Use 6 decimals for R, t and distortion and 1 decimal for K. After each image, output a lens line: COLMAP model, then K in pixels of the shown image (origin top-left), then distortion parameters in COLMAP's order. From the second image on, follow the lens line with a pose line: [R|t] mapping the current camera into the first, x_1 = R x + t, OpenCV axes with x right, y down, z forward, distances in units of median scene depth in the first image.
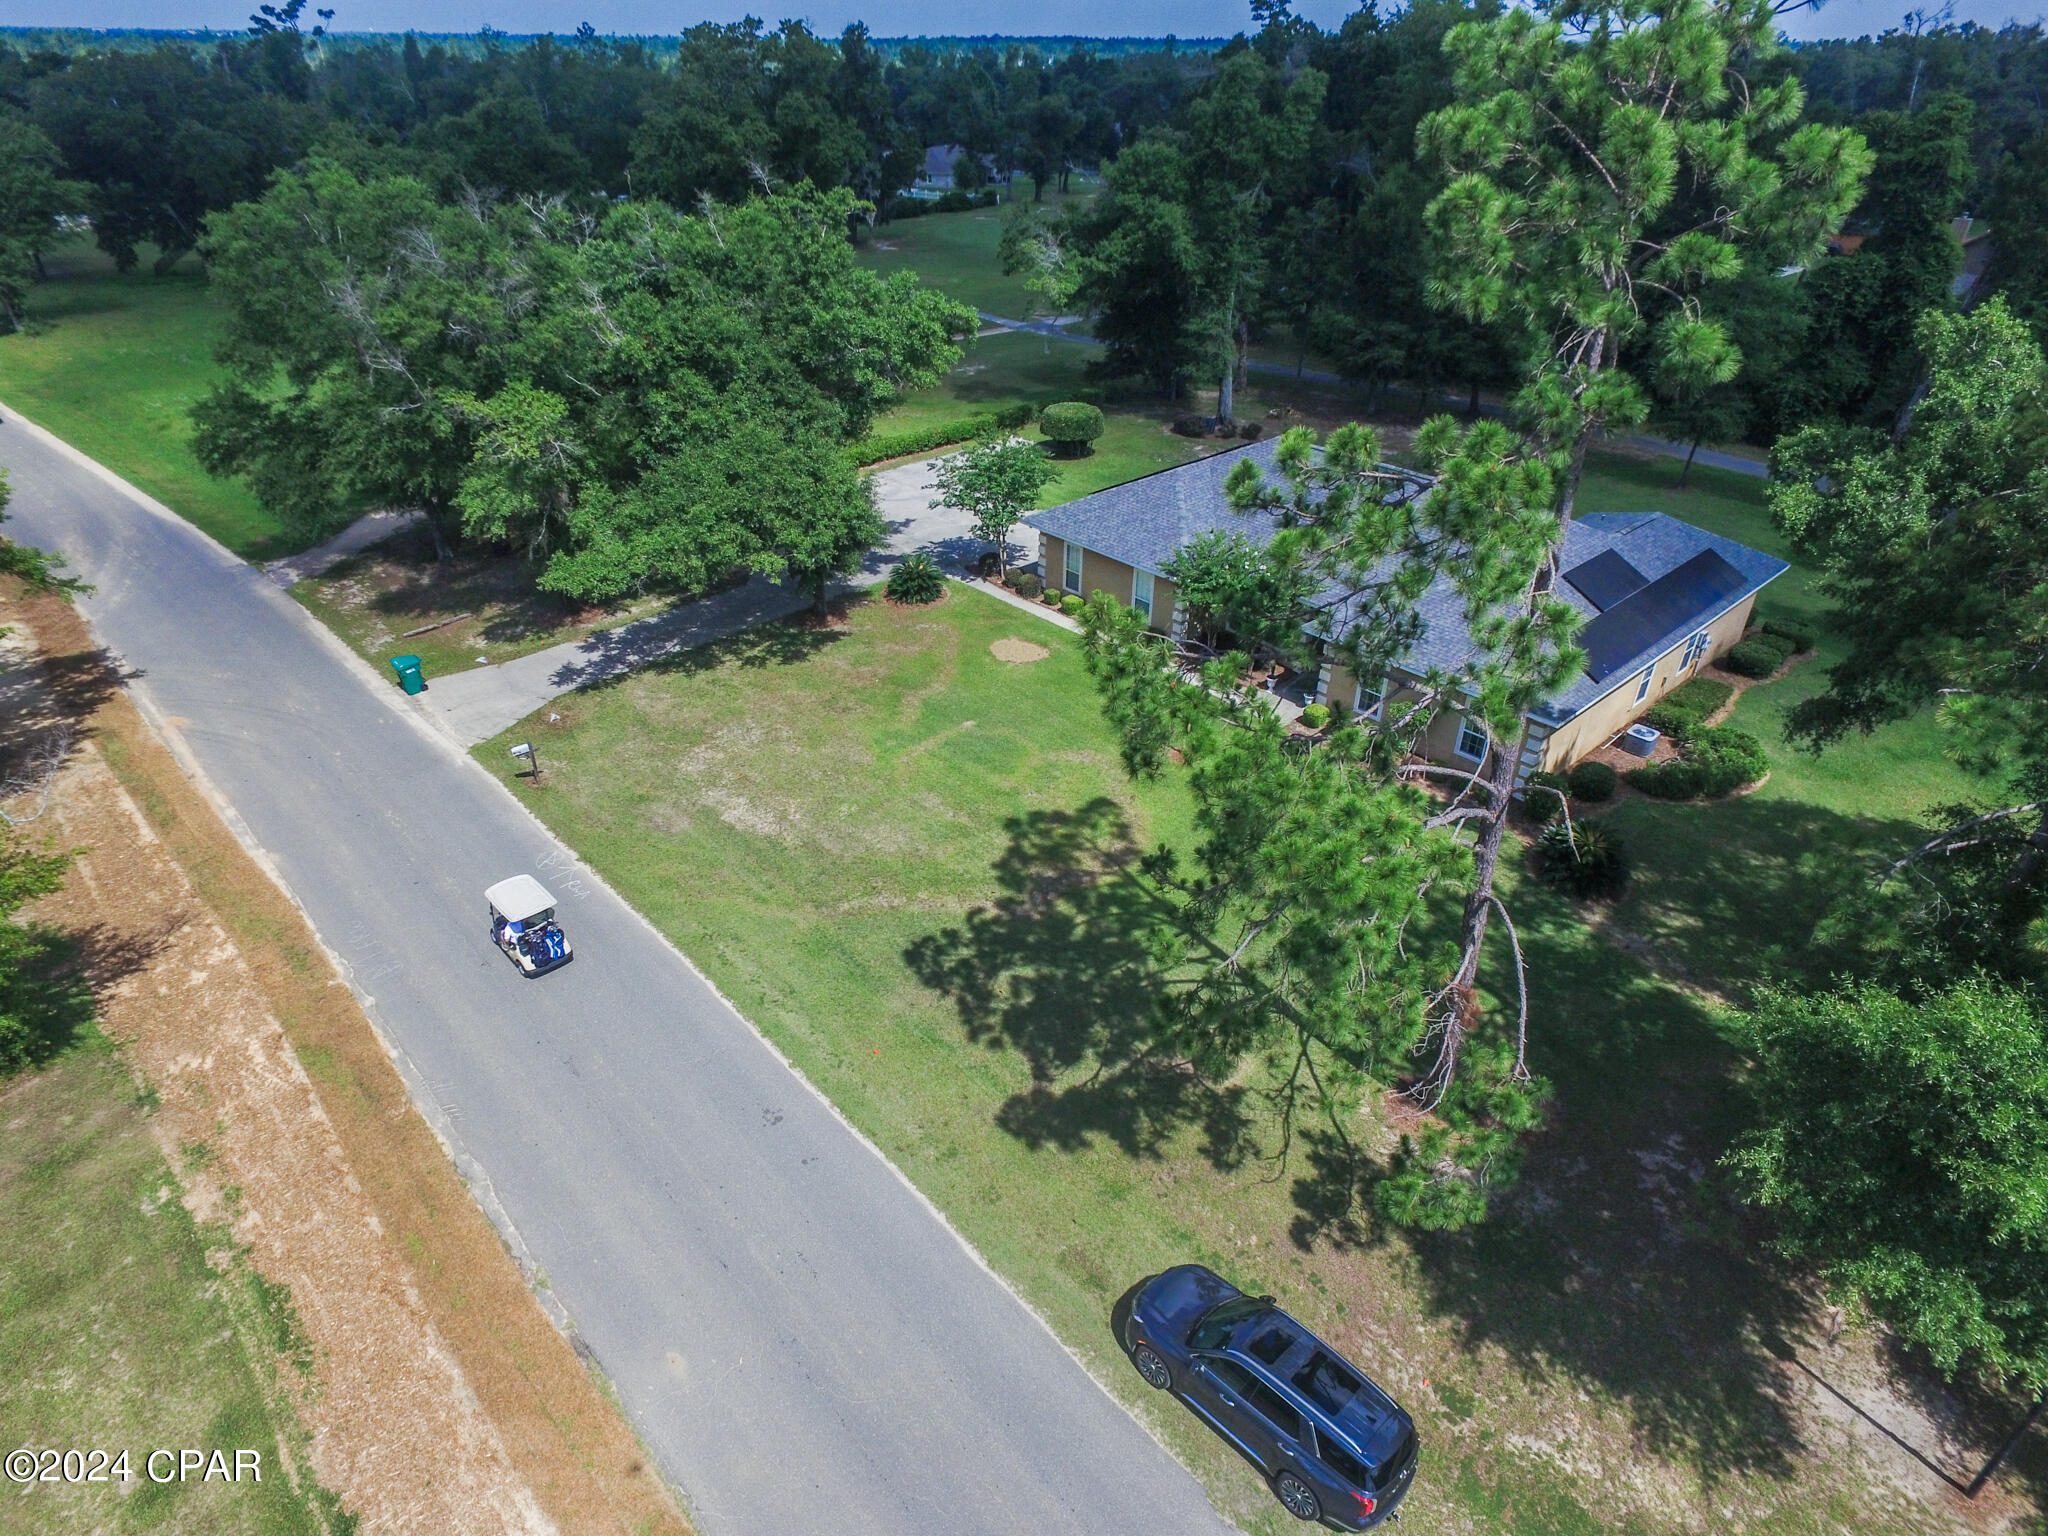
lens RADIAL K [[1193.0, 0, 1009.1], [0, 1193.0, 775.9], [0, 0, 1]] dist [-0.005962, 0.010589]
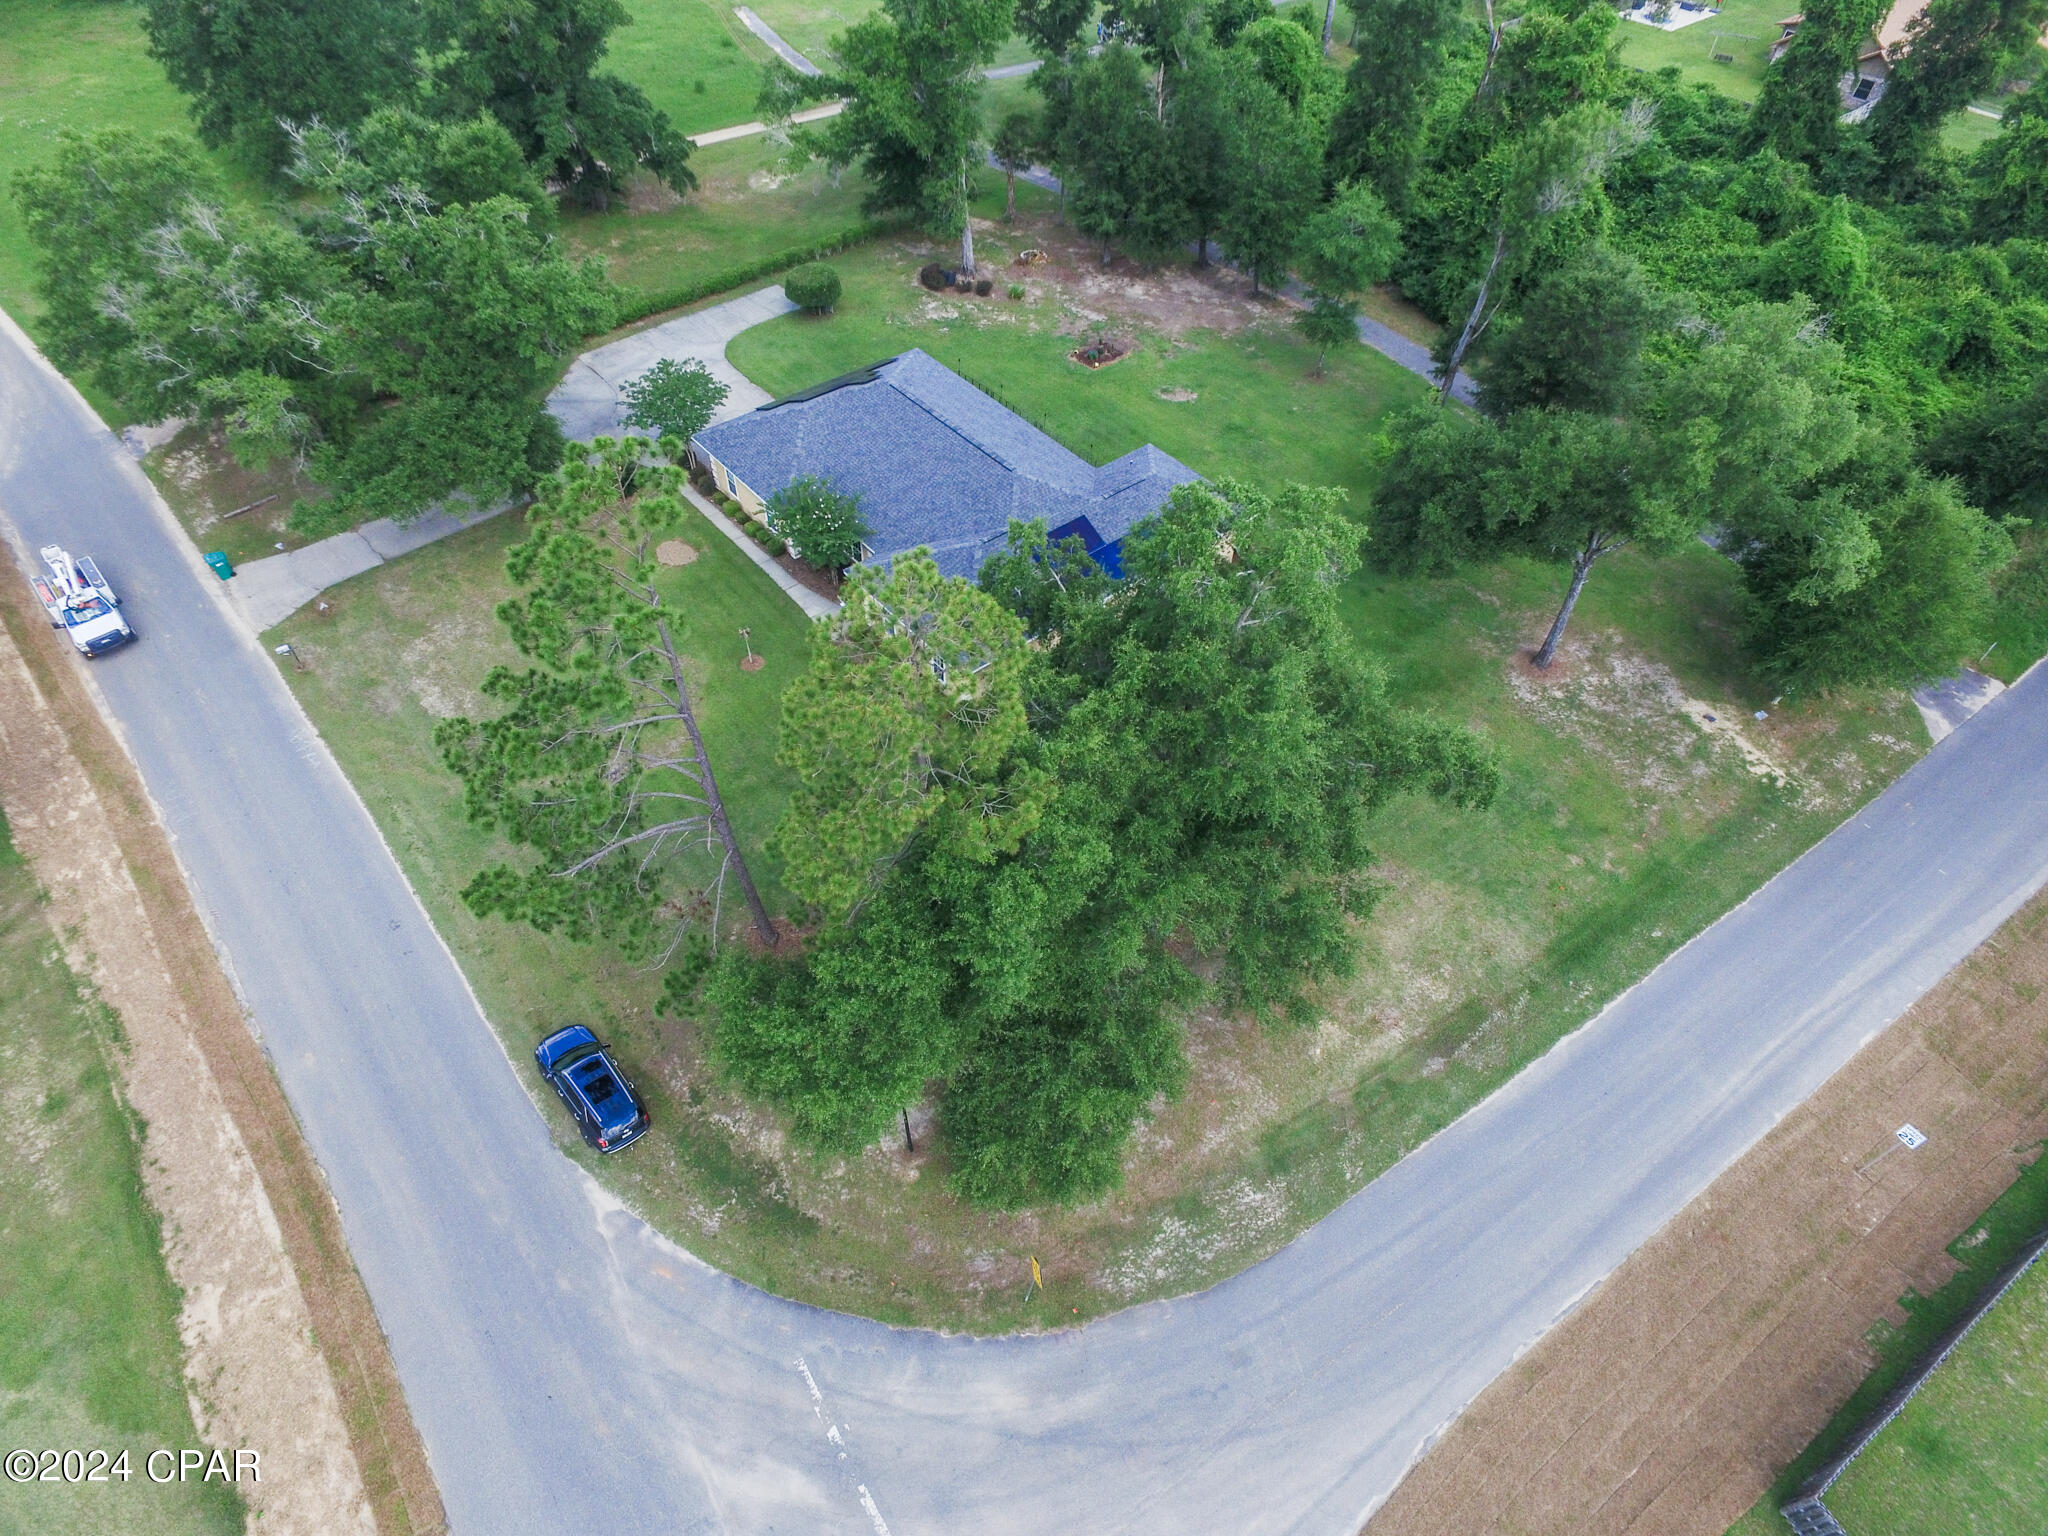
lens RADIAL K [[1193.0, 0, 1010.5], [0, 1193.0, 777.0], [0, 0, 1]] dist [-0.005962, 0.010589]
pose [[0.998708, 0.045258, -0.023121, 0.522483], [-0.036600, 0.956136, 0.290626, -0.330005], [0.035260, -0.289404, 0.956557, -0.412525]]
